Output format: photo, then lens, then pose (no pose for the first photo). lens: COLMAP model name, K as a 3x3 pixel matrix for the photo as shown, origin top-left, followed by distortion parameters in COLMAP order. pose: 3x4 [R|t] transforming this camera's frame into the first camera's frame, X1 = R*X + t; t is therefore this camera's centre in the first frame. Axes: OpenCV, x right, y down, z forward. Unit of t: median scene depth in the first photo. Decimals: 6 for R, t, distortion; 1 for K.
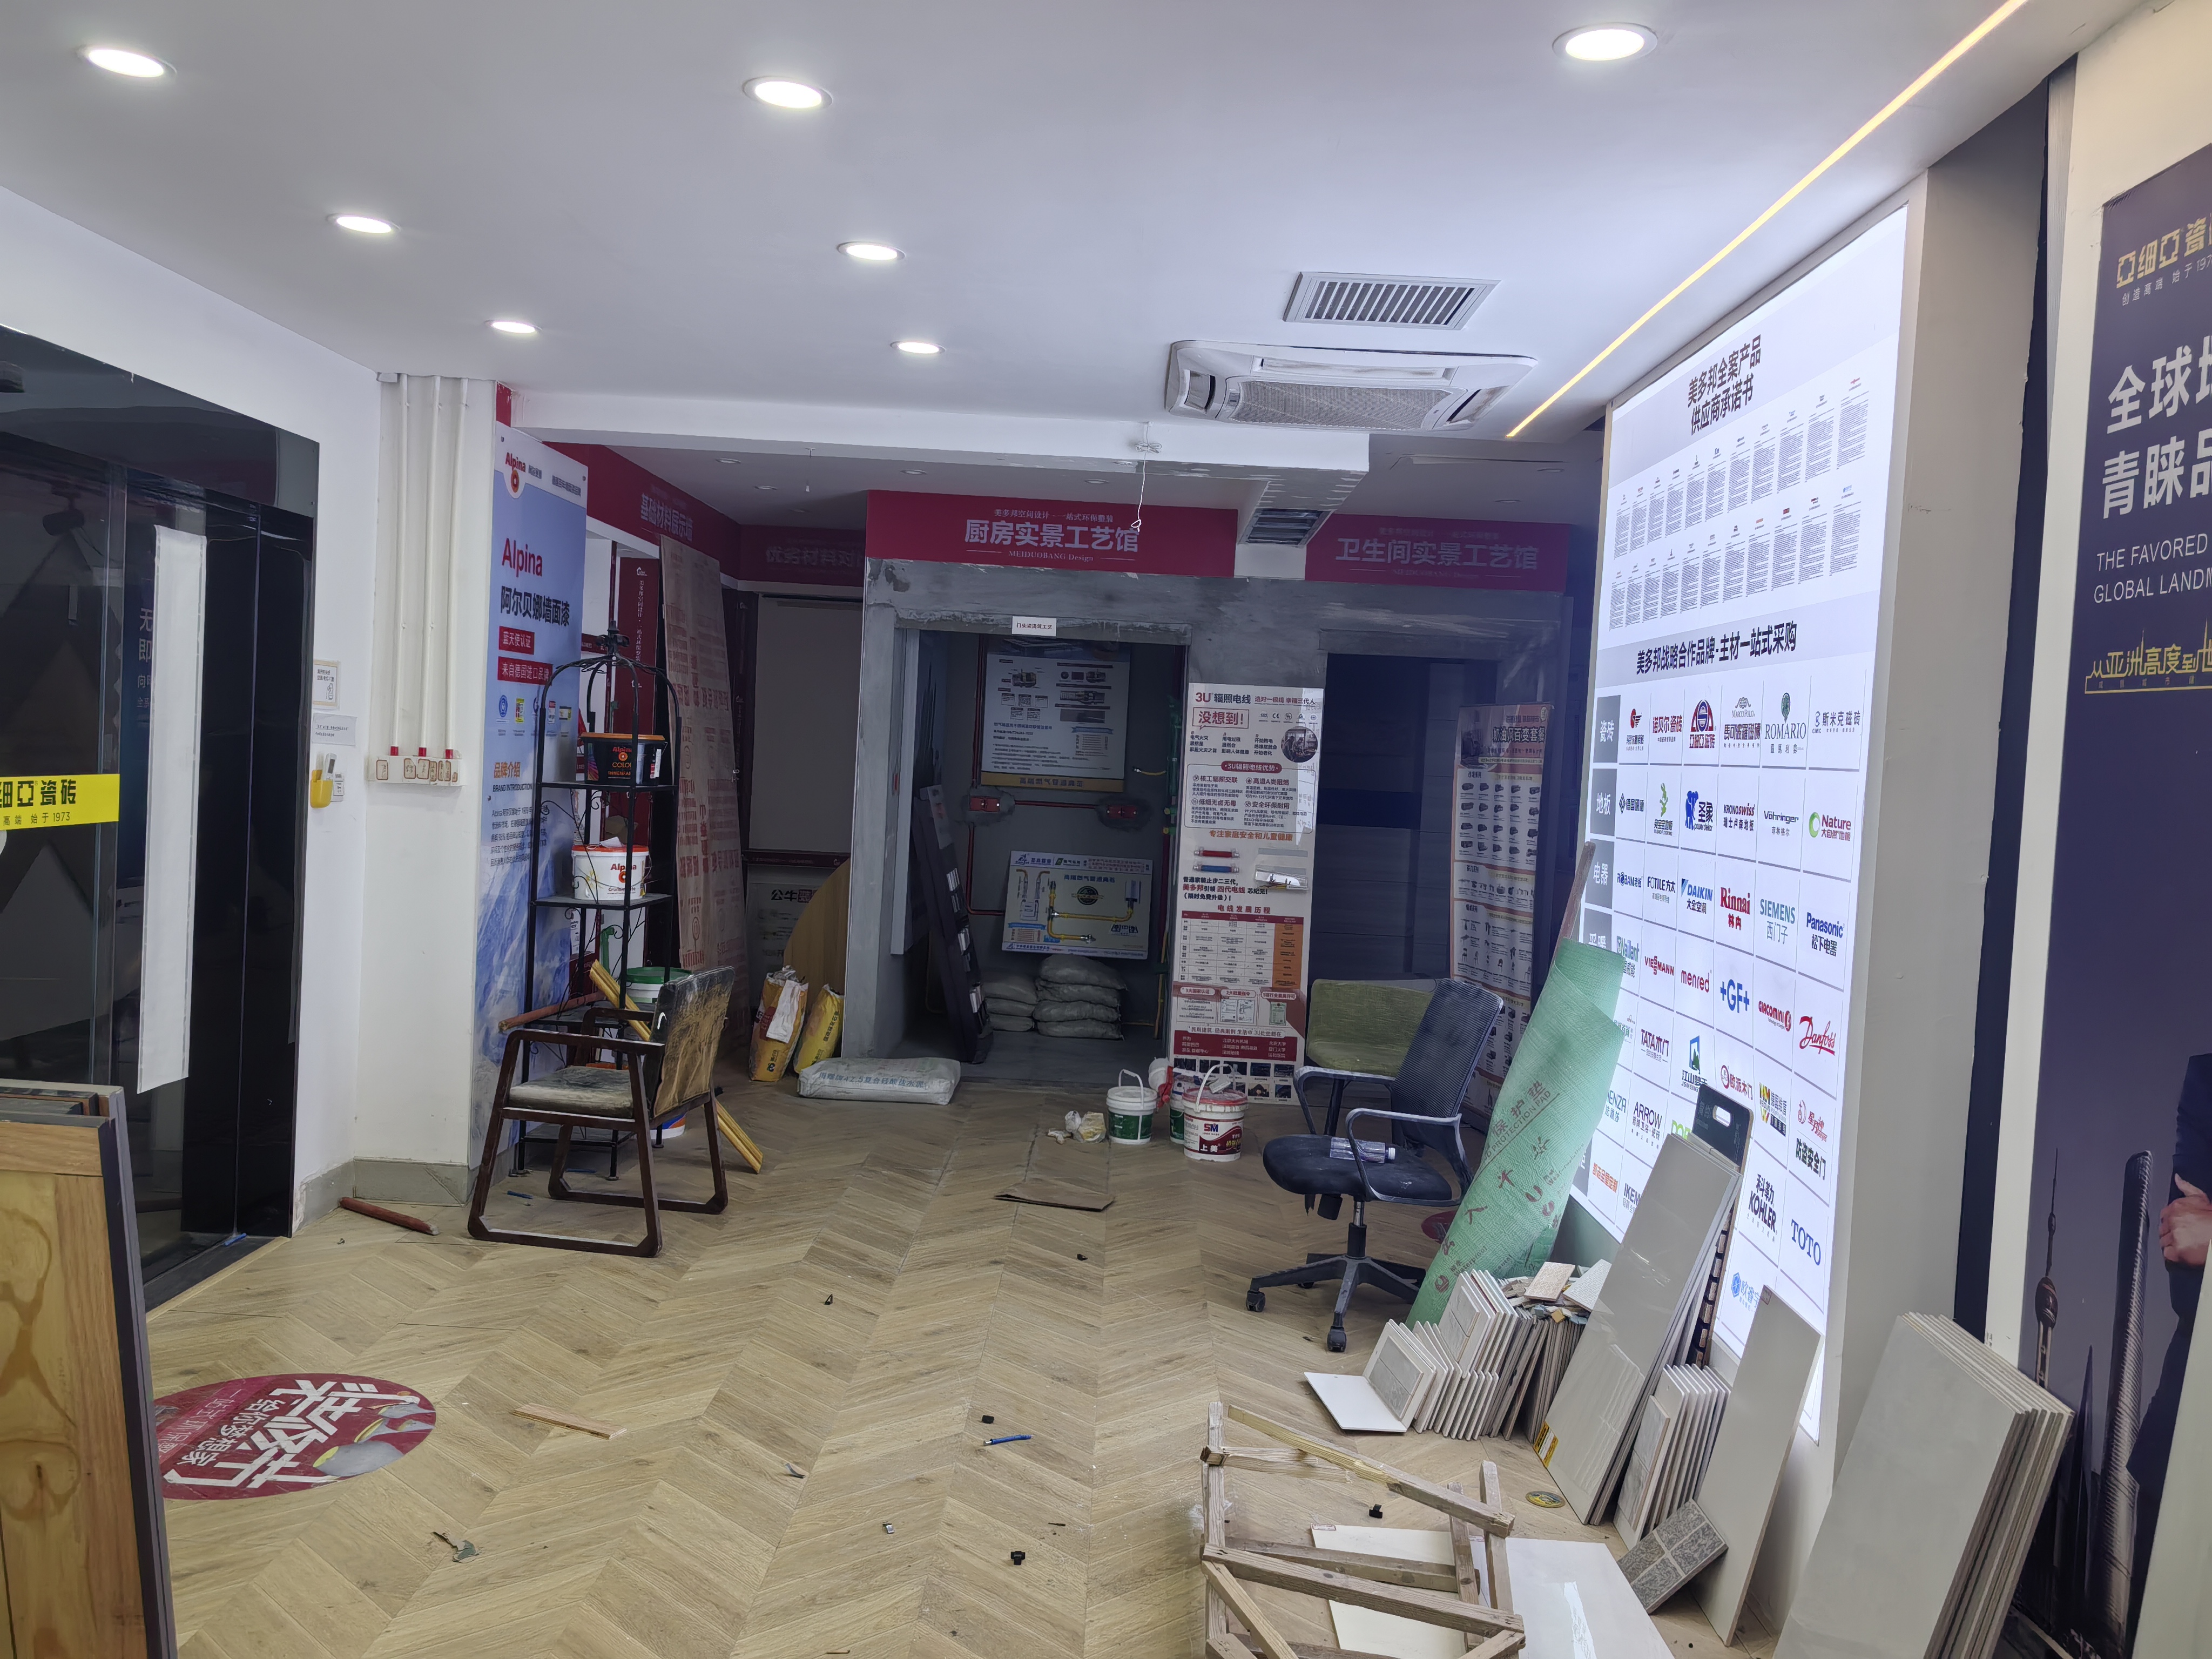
lens RADIAL K [[1781.9, 0, 1106.0], [0, 1781.9, 829.5], [0, 0, 1]] dist [-0.006327, -0.011355]
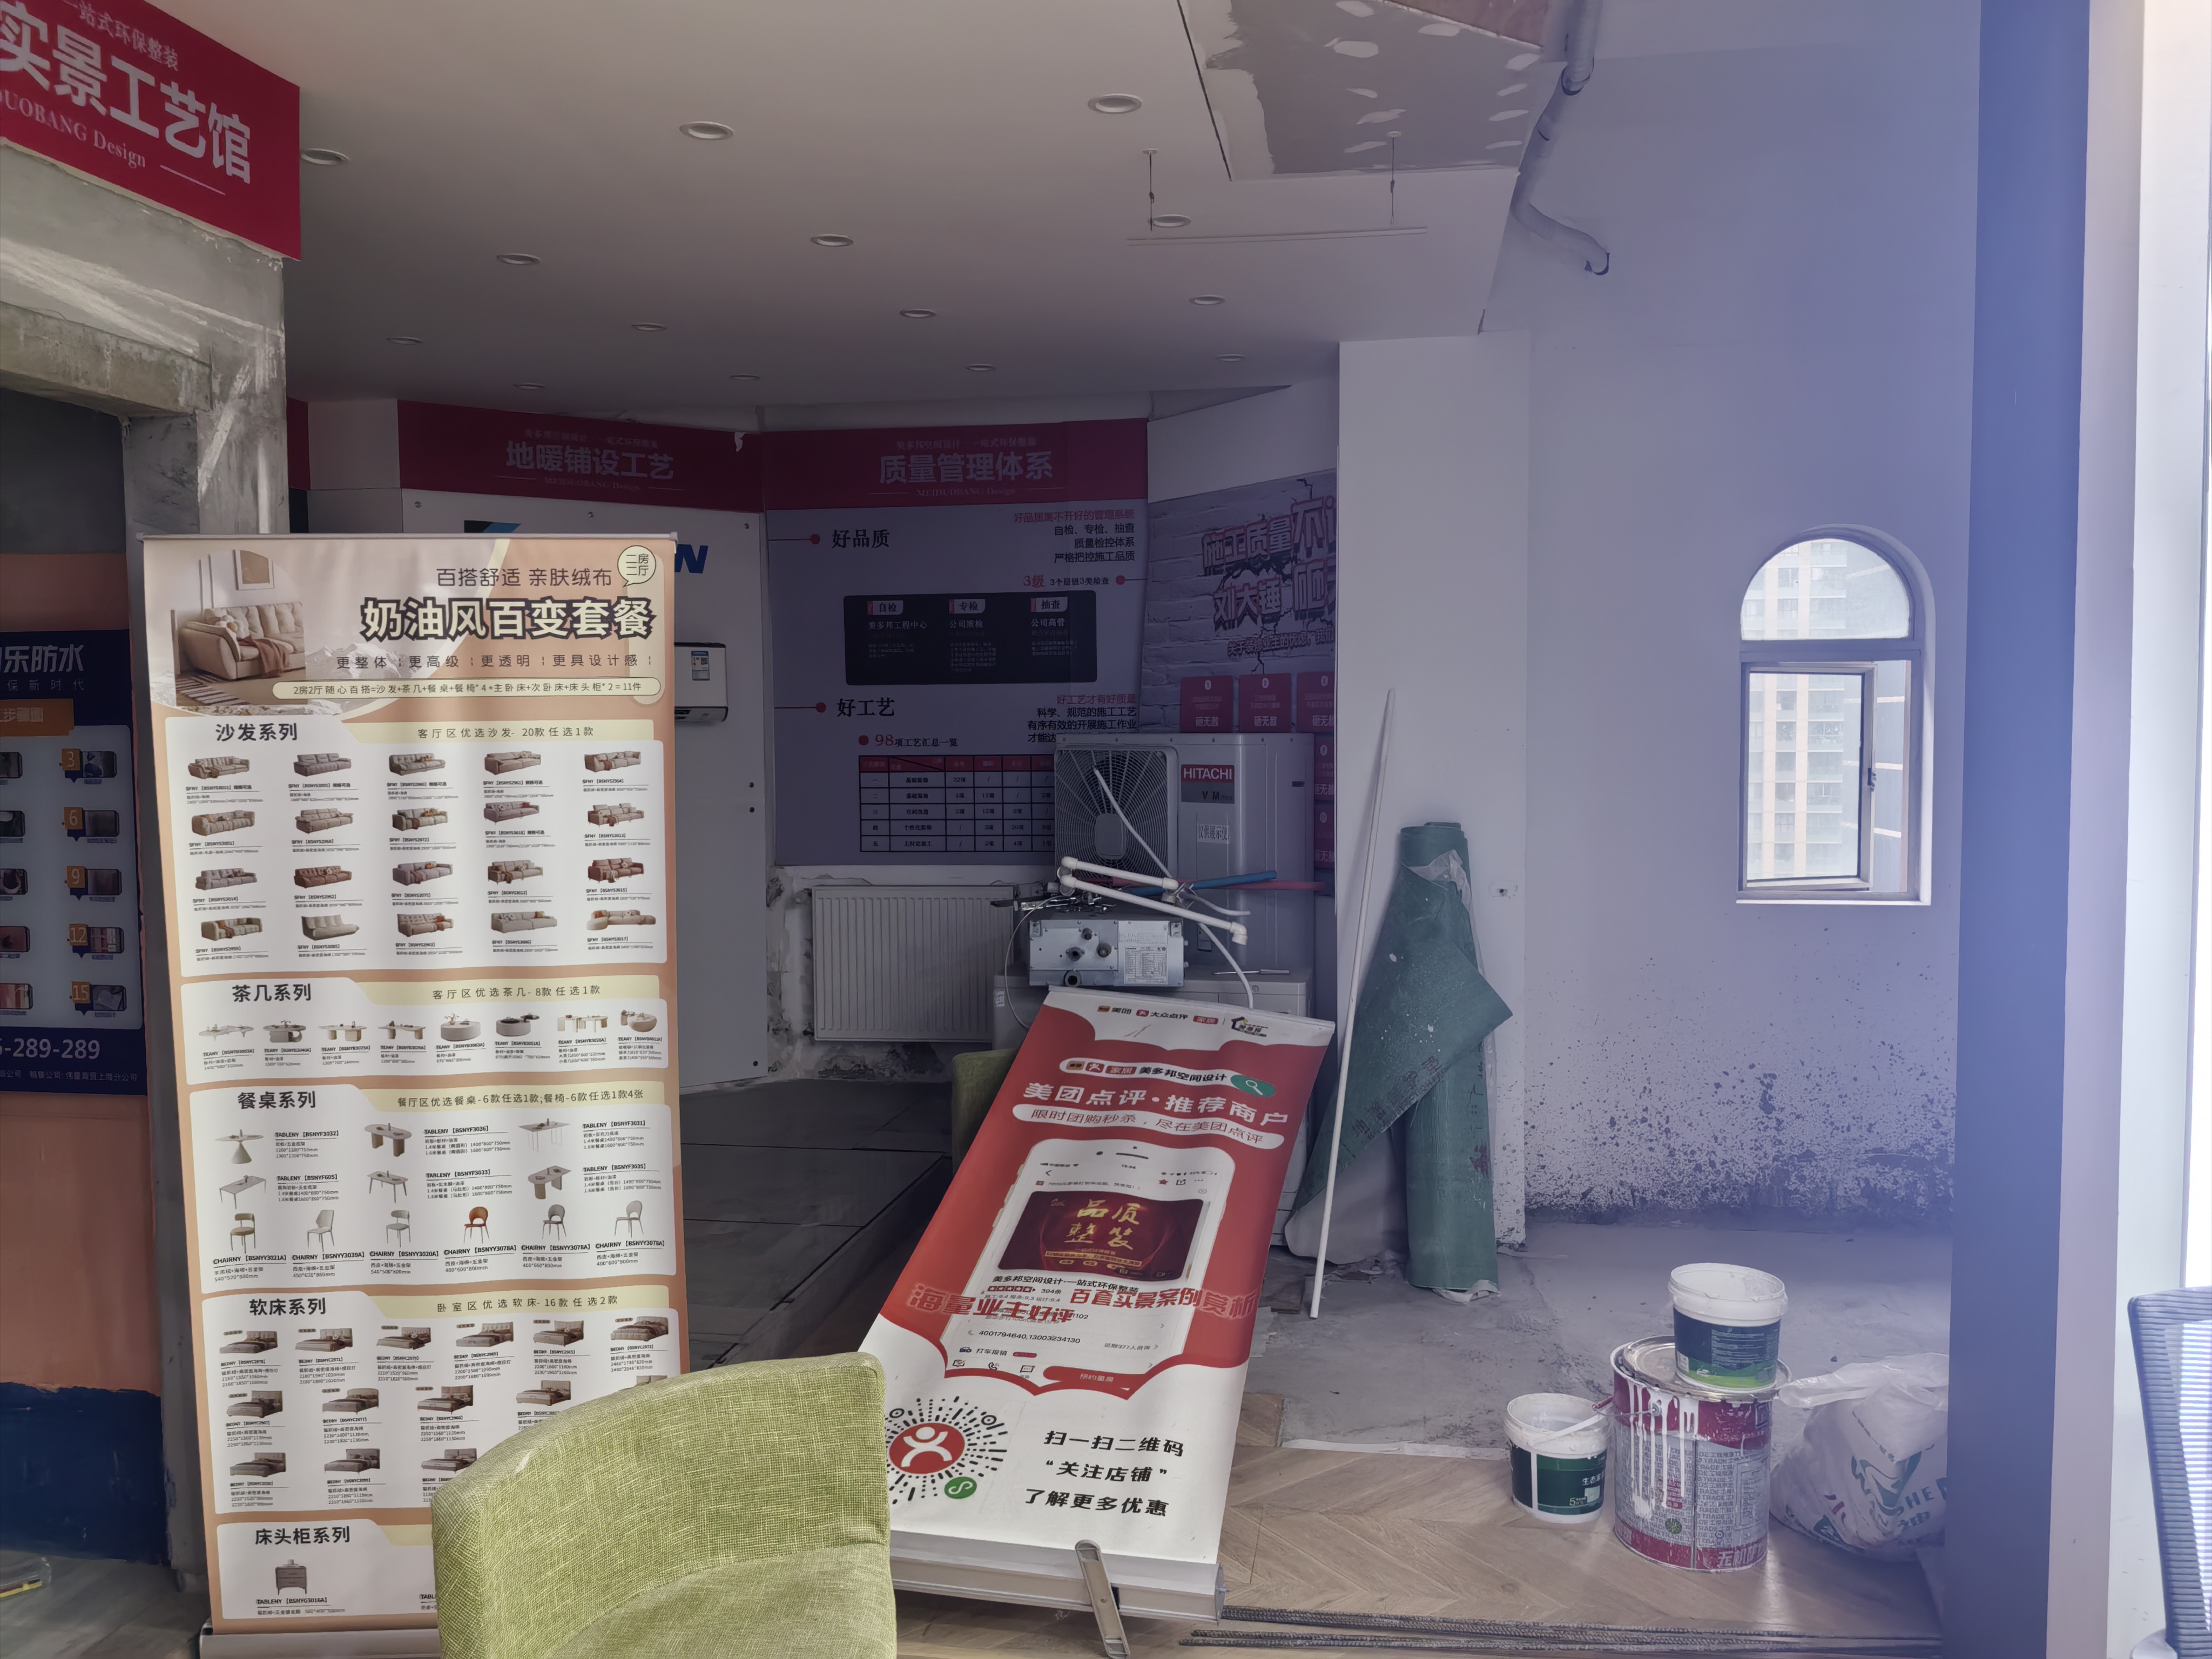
lens RADIAL K [[1781.9, 0, 1106.0], [0, 1781.9, 829.5], [0, 0, 1]] dist [-0.006327, -0.011355]
pose [[0.140320, -0.099321, 0.985112, -0.124903], [0.057805, 0.994081, 0.091992, -0.035607], [-0.988417, 0.044036, 0.145231, 0.814754]]
